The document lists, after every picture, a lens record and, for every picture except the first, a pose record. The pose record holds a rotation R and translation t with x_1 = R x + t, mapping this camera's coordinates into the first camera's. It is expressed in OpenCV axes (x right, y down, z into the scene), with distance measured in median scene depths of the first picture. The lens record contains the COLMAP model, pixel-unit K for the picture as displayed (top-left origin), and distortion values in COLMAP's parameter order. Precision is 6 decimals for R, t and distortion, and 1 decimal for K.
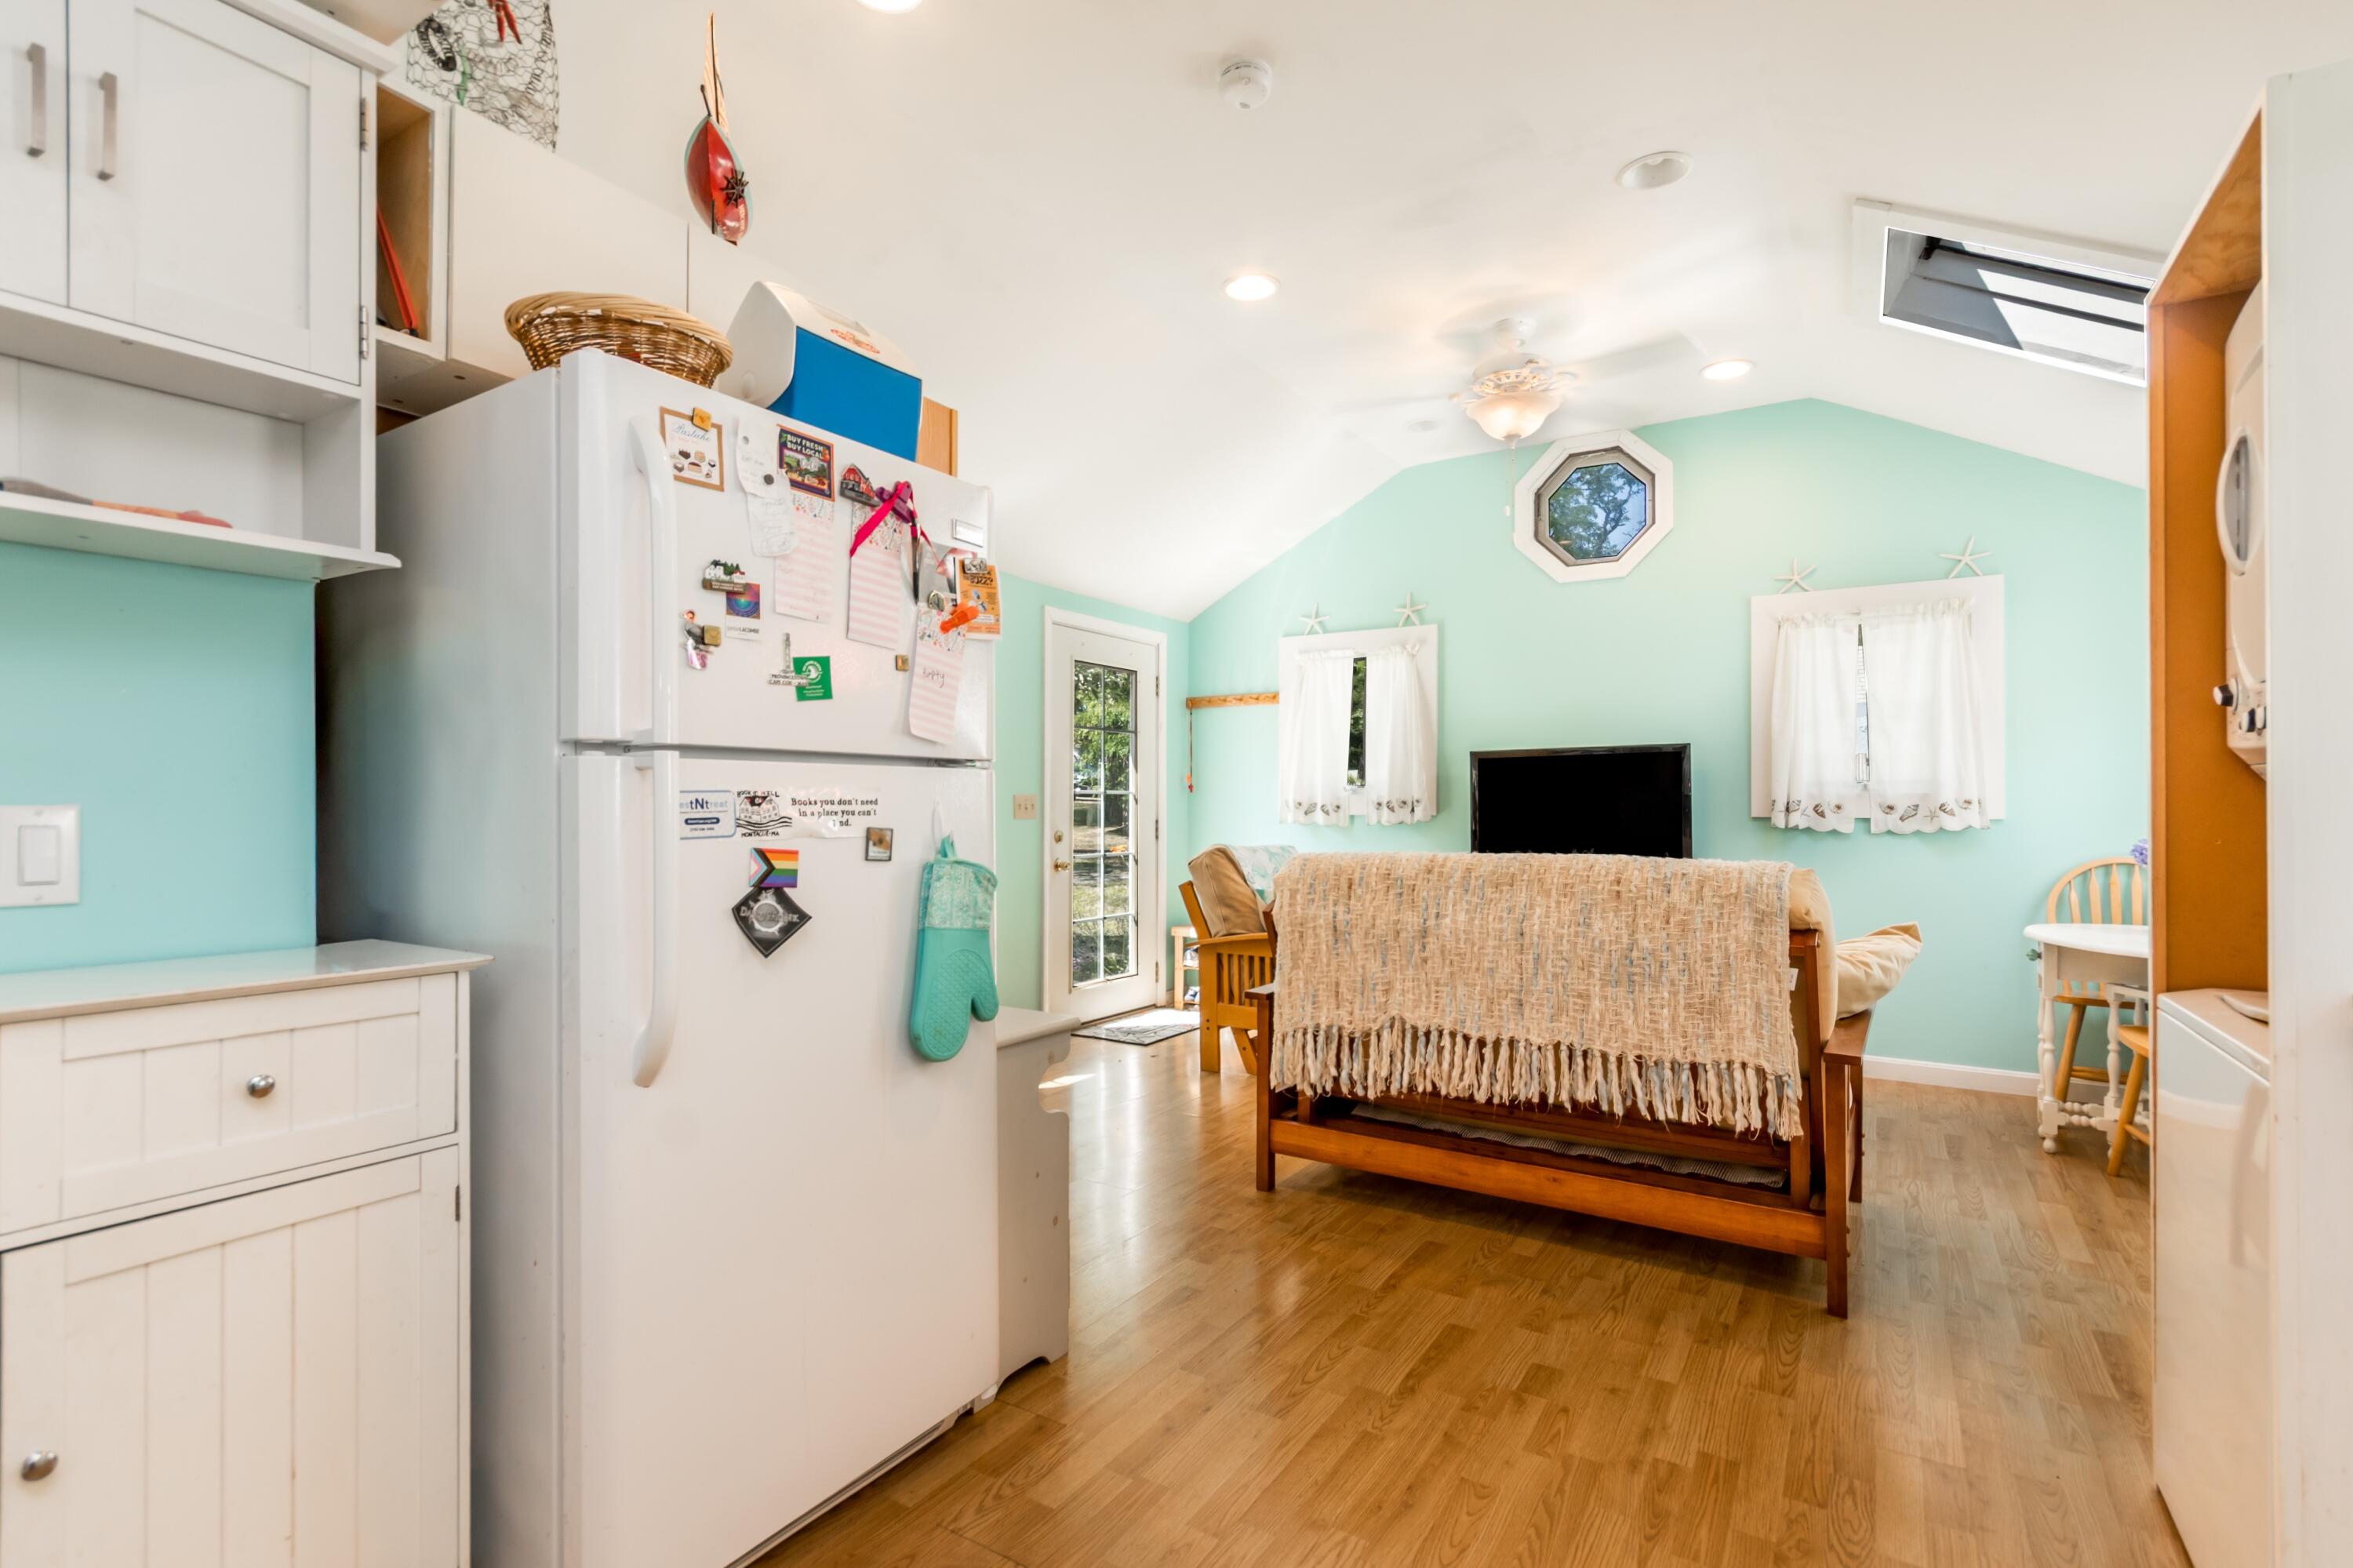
lens RADIAL K [[1079.0, 0, 1180.5], [0, 1079.0, 807.4], [0, 0, 1]] dist [0.000720, 0.000238]
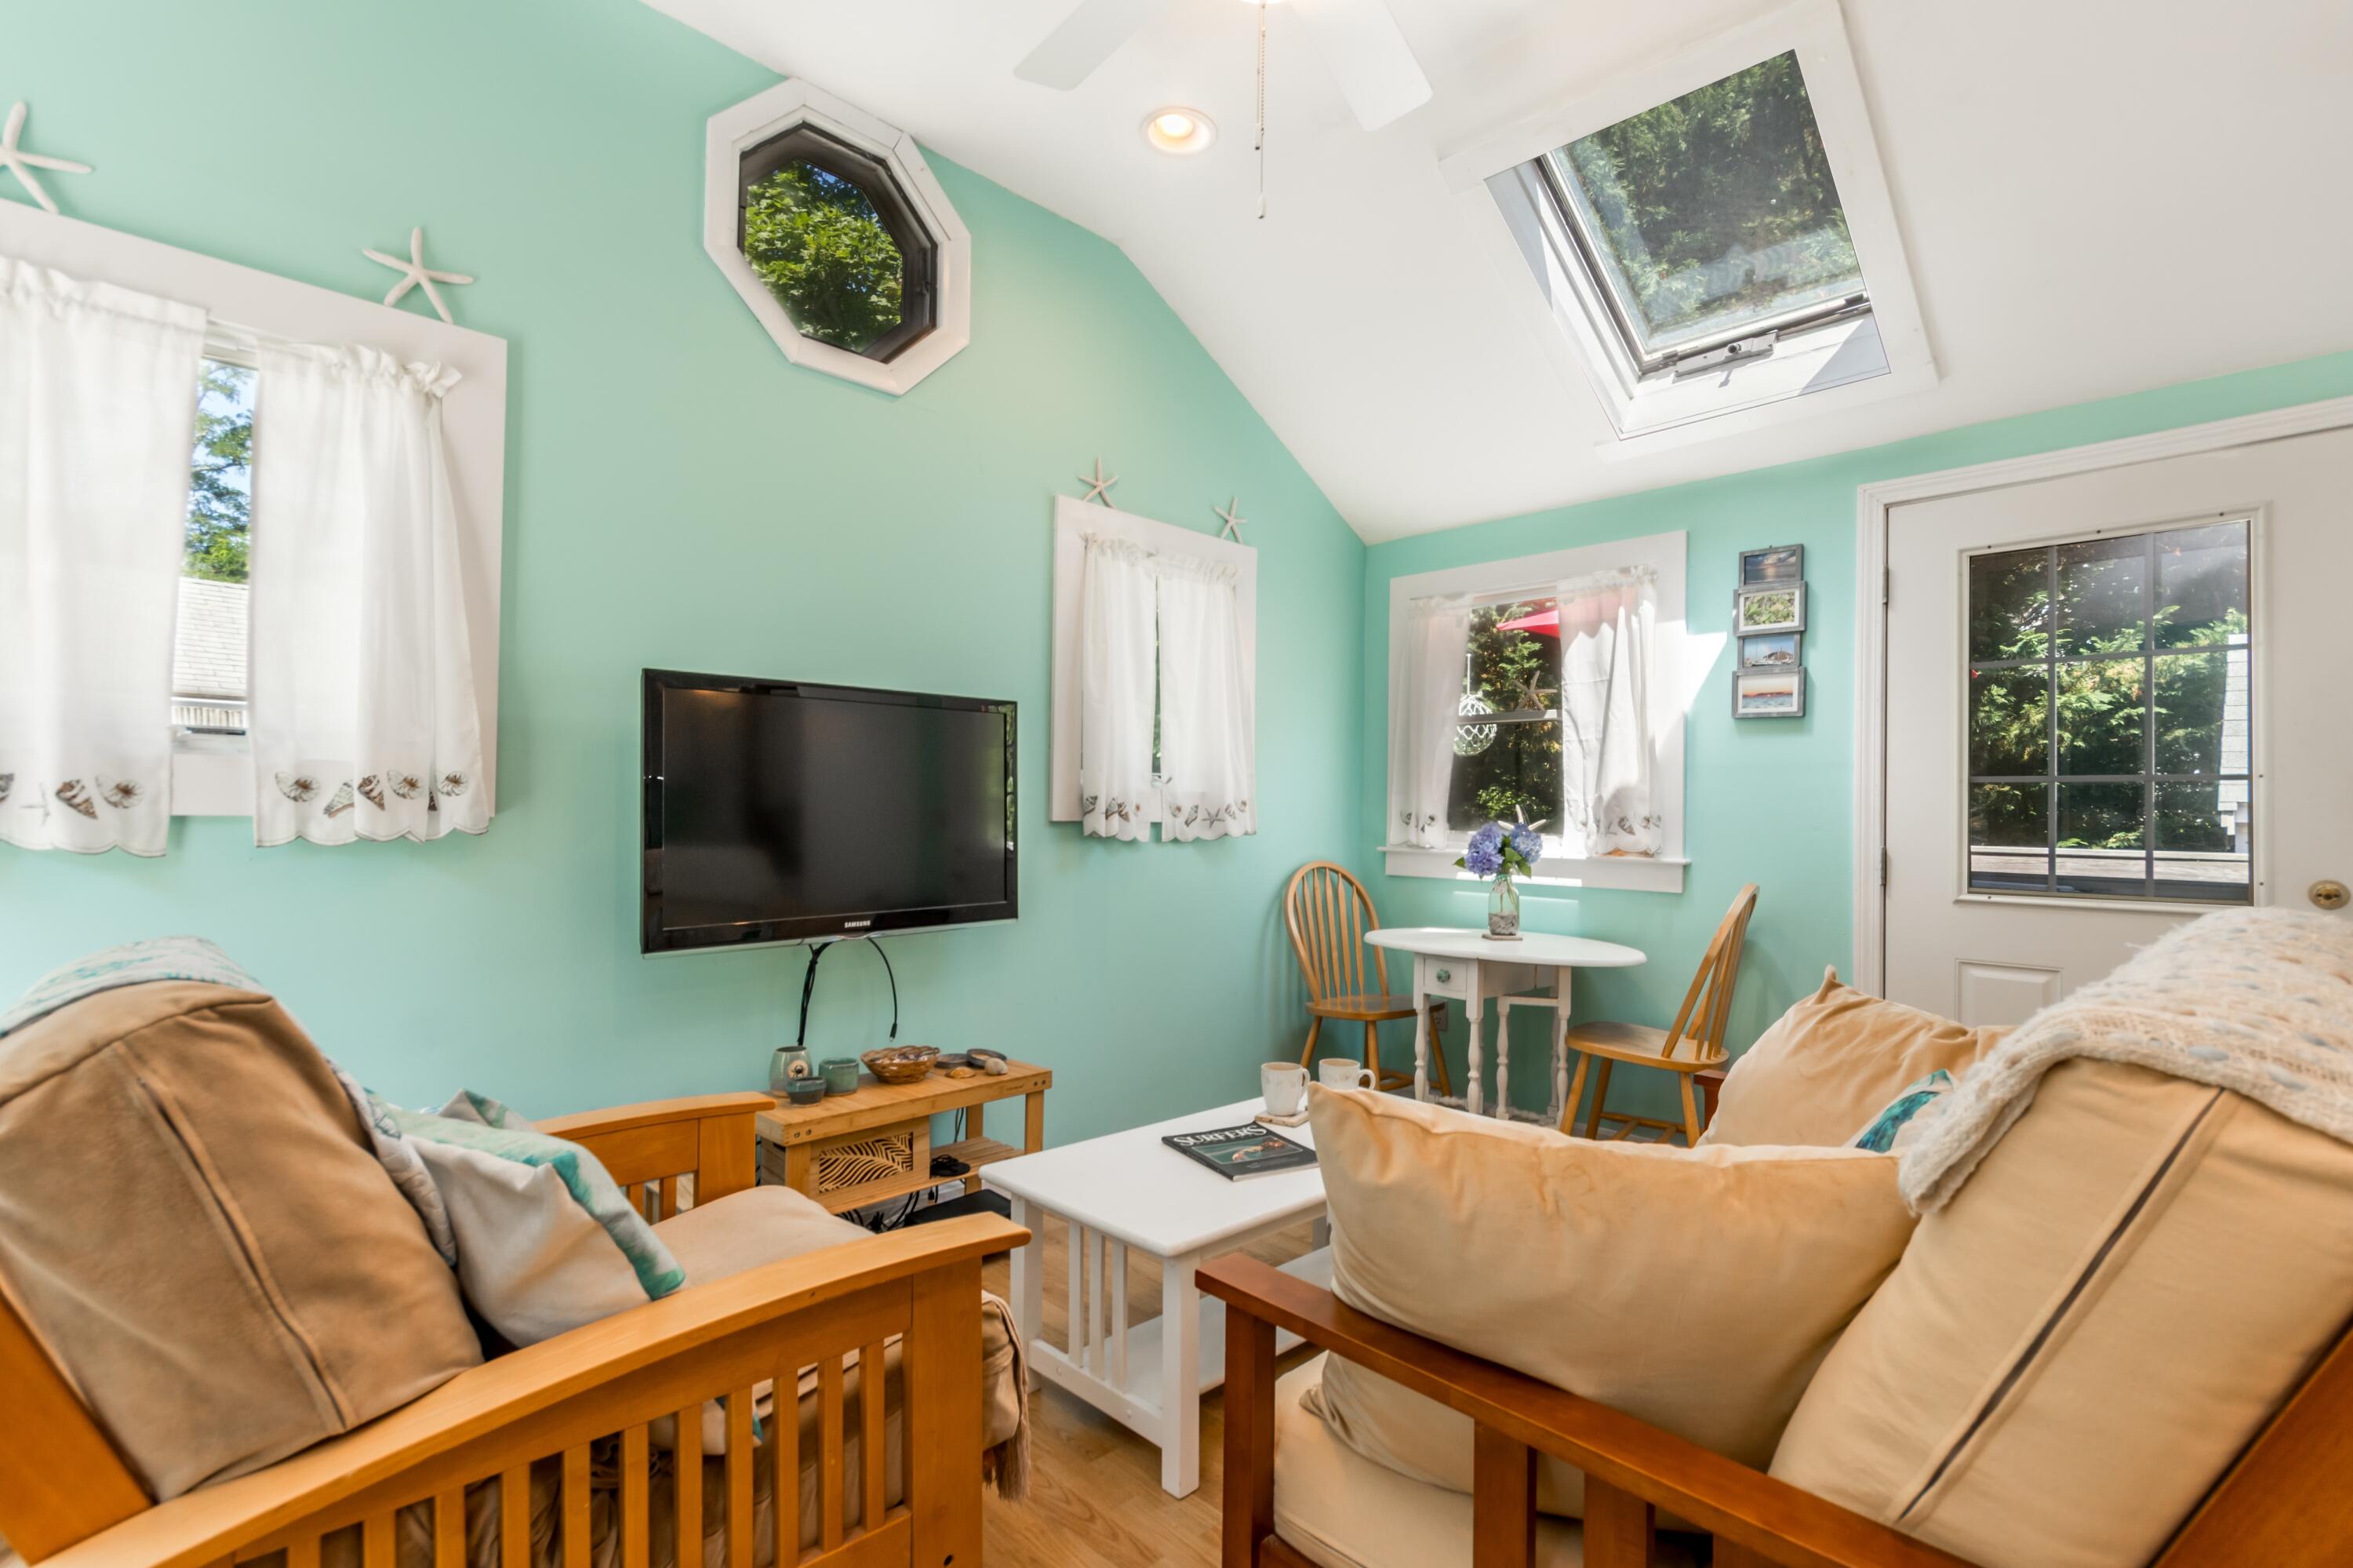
lens RADIAL K [[1079.0, 0, 1180.5], [0, 1079.0, 807.4], [0, 0, 1]] dist [0.000720, 0.000238]
pose [[0.237974, 0.009042, 0.971229, -0.105765], [-0.012194, 0.999906, -0.006321, 0.003662], [-0.971195, -0.010339, 0.238062, 0.778341]]
